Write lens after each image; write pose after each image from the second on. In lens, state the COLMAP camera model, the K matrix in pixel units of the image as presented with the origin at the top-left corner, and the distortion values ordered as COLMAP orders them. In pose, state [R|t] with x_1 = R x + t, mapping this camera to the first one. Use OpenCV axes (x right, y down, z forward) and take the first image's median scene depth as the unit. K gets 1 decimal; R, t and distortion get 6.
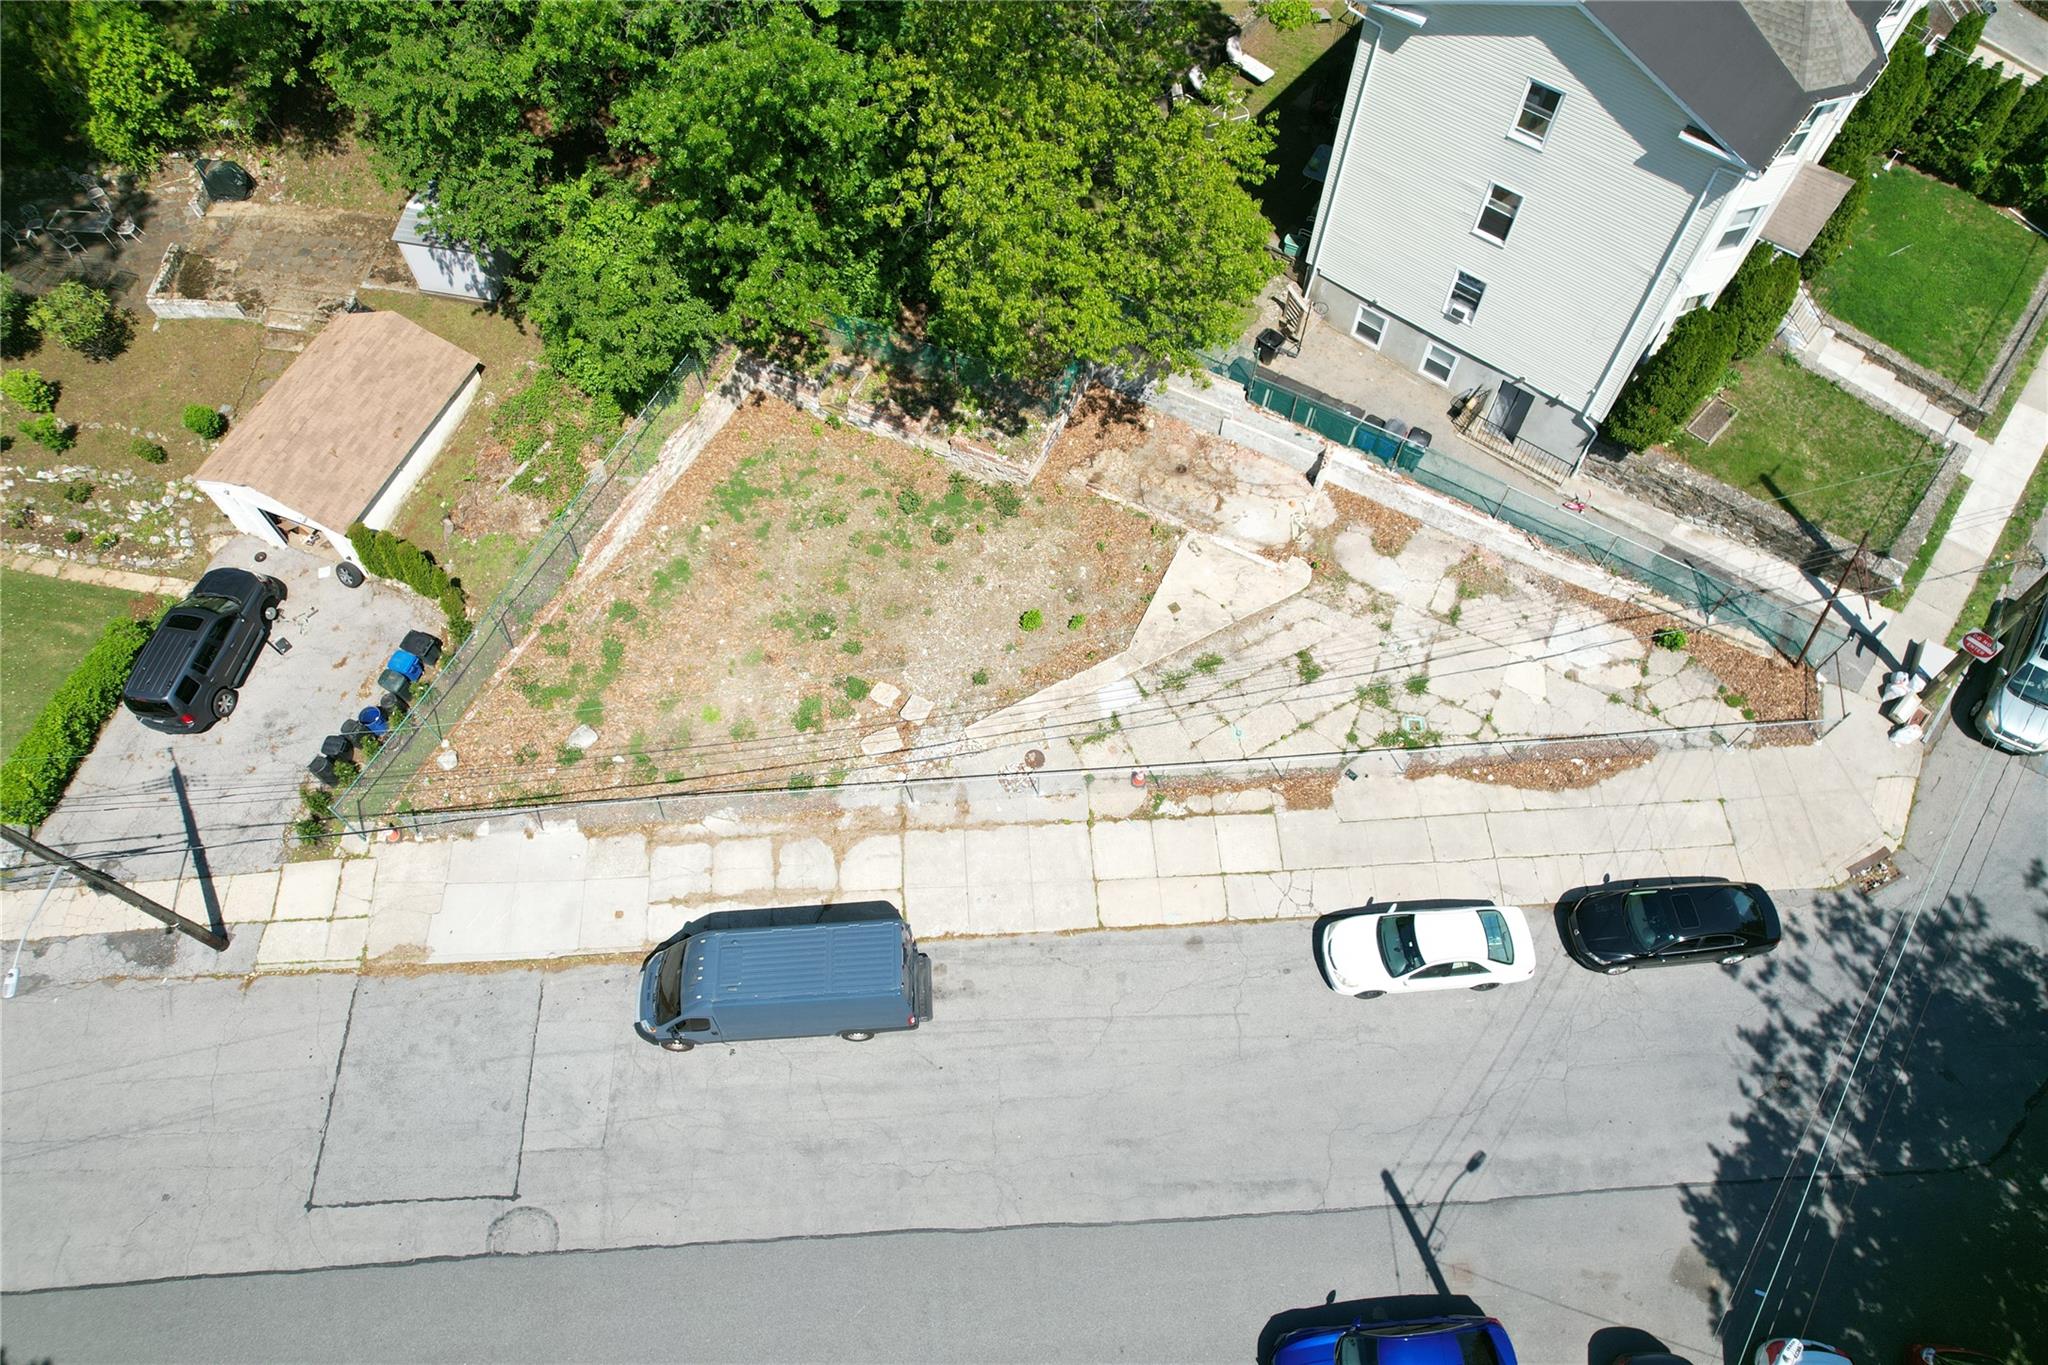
lens RADIAL K [[1303.5, 0, 1032.8], [0, 1303.5, 688.1], [0, 0, 1]] dist [-0.074698, 0.065801]
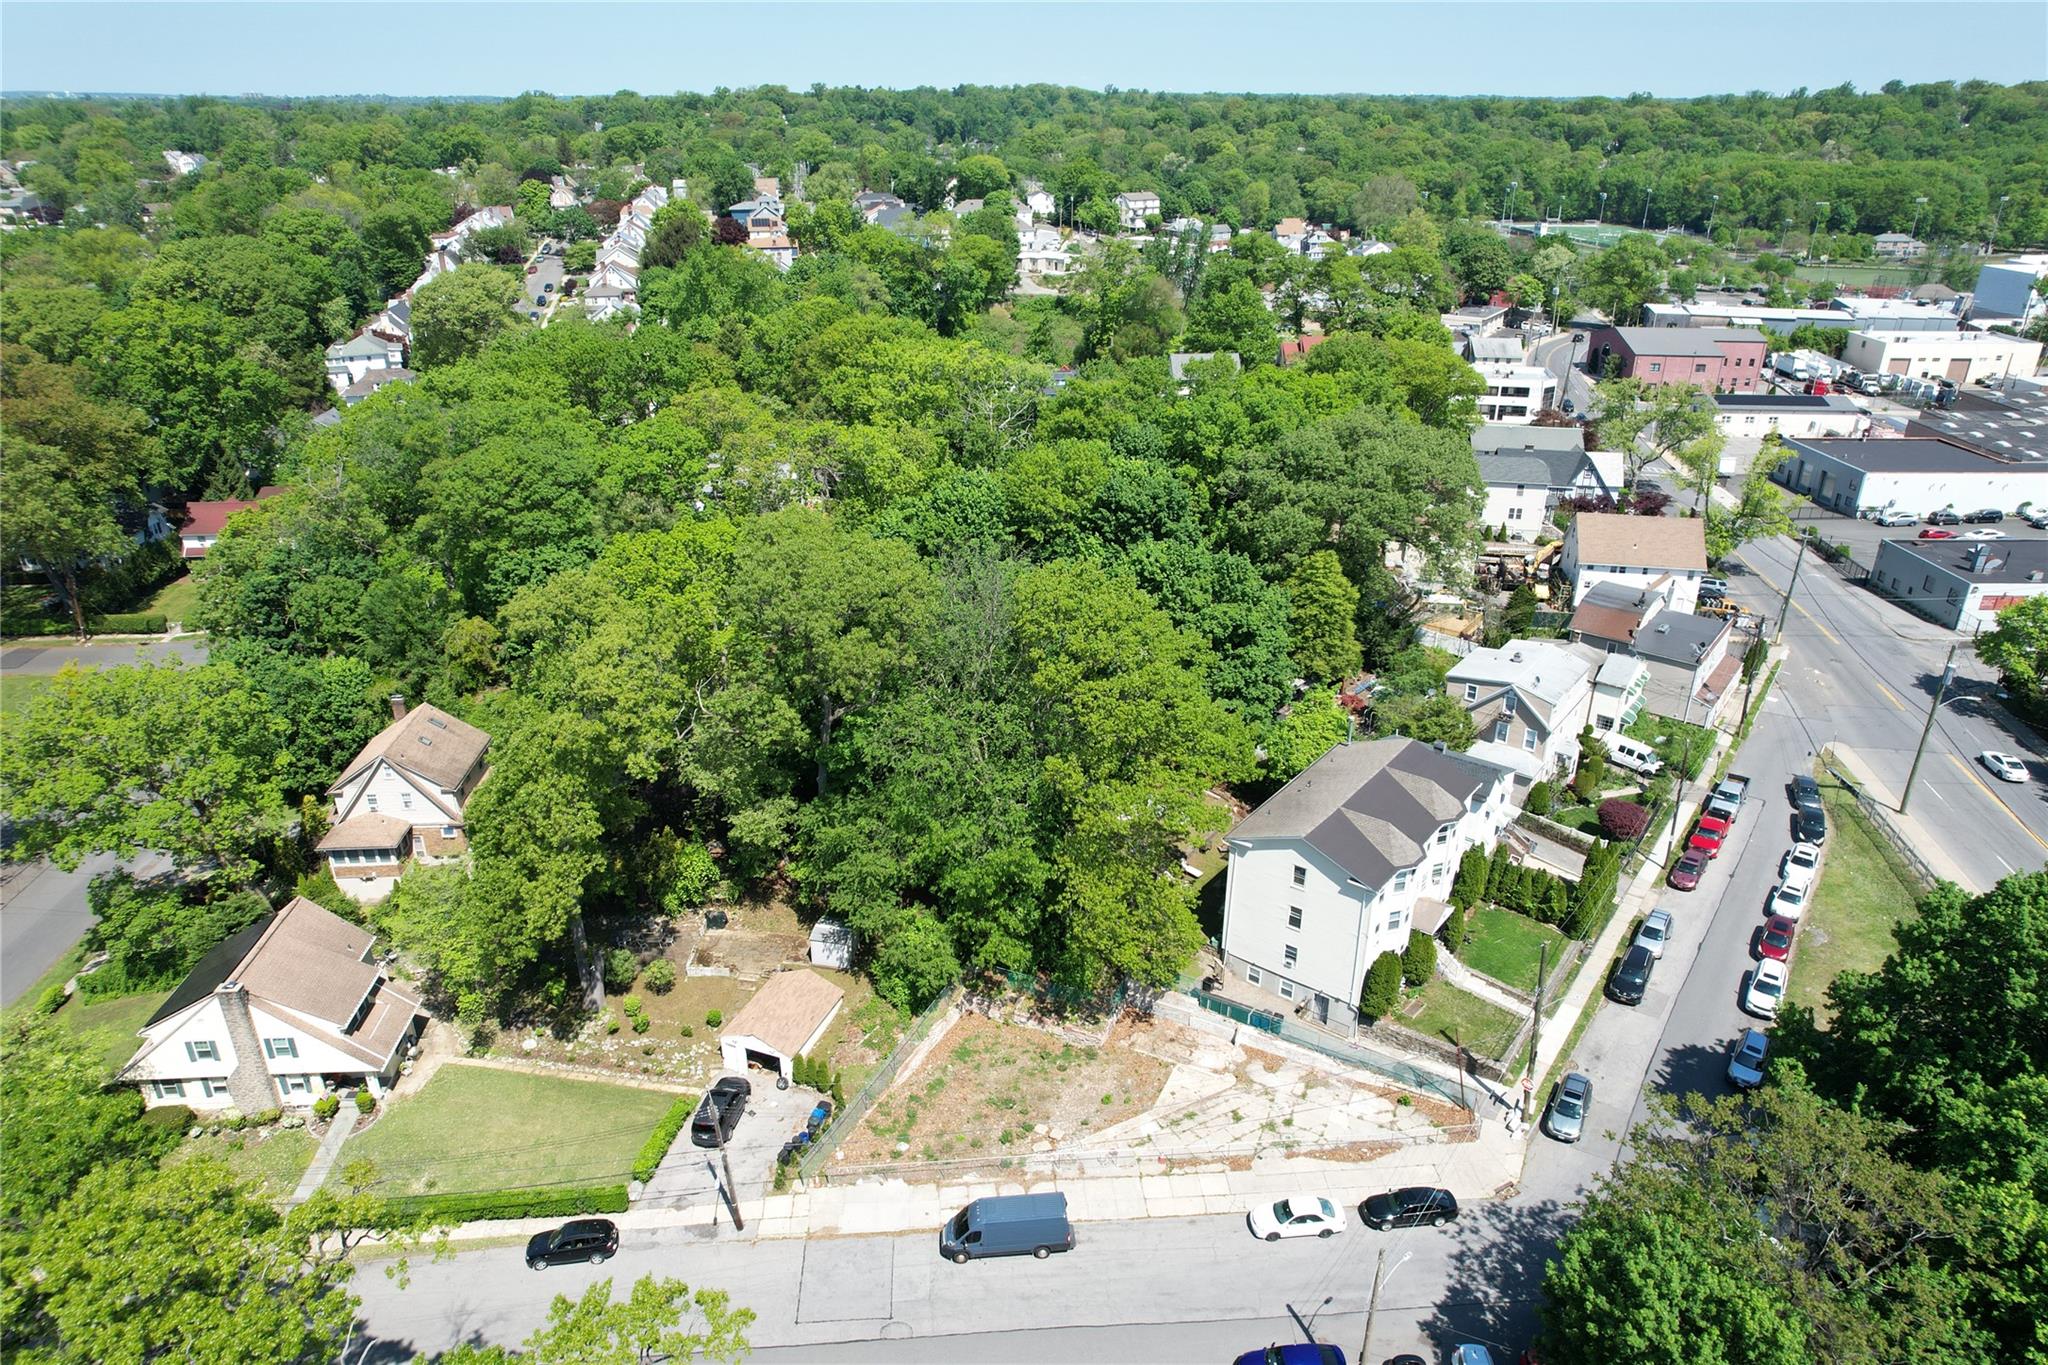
lens RADIAL K [[1303.5, 0, 1036.9], [0, 1303.5, 676.3], [0, 0, 1]] dist [-0.074698, 0.065801]
pose [[0.999899, -0.006820, 0.012489, -0.146658], [0.012919, 0.803045, -0.595779, 0.697096], [-0.005966, 0.595880, 0.803051, -1.198991]]
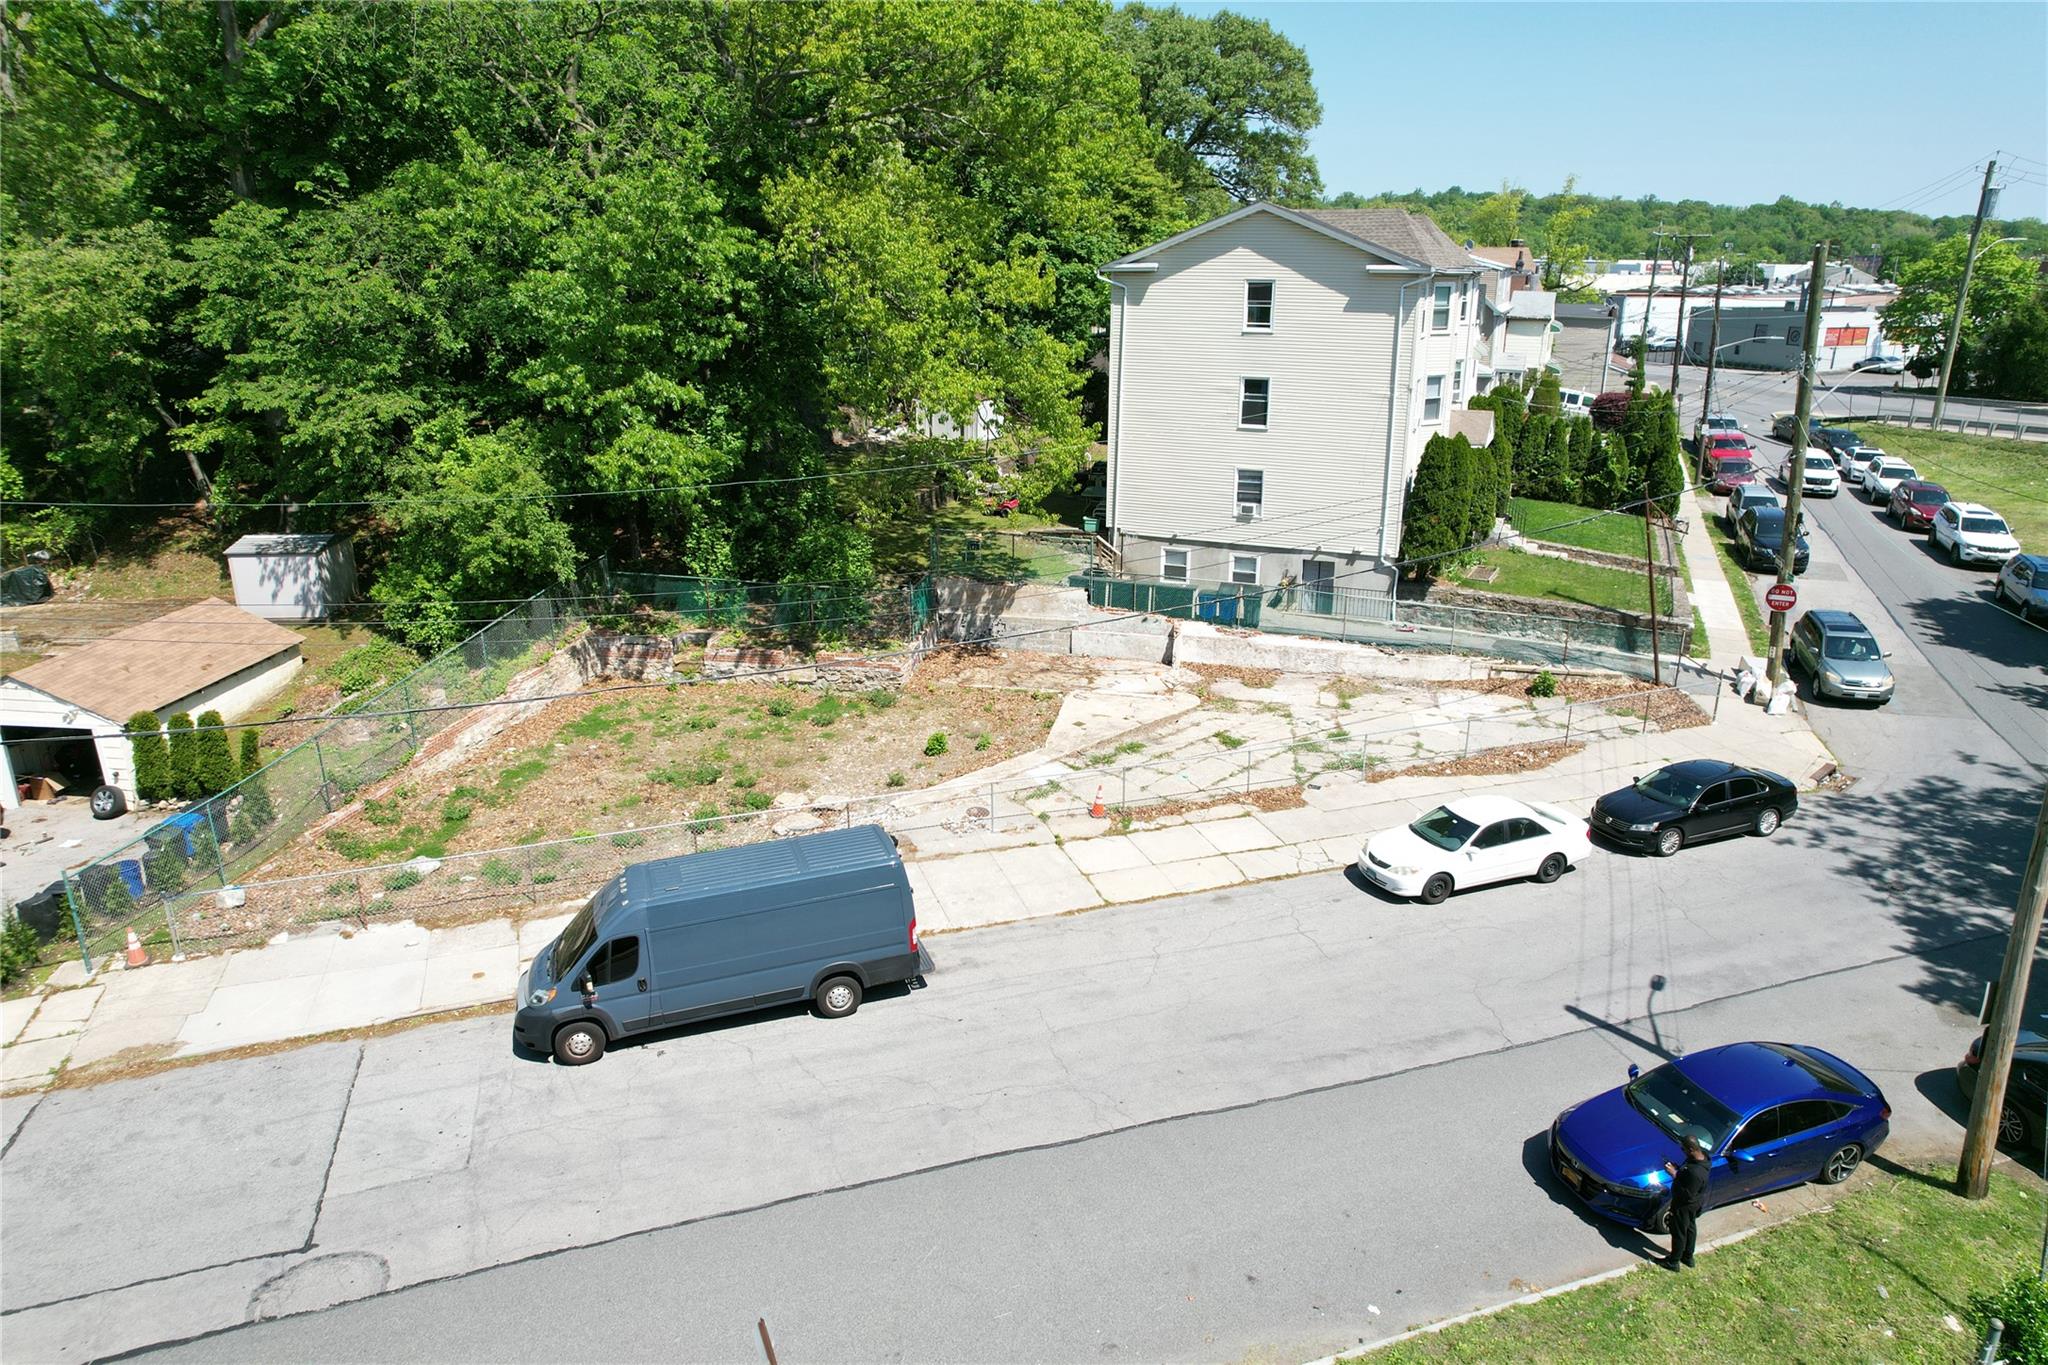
lens RADIAL K [[1303.5, 0, 1029.1], [0, 1303.5, 682.1], [0, 0, 1]] dist [-0.074698, 0.065801]
pose [[0.963800, -0.089349, 0.251208, -0.176330], [0.234512, 0.732360, -0.639260, 0.555545], [-0.126858, 0.675030, 0.726802, 0.300660]]
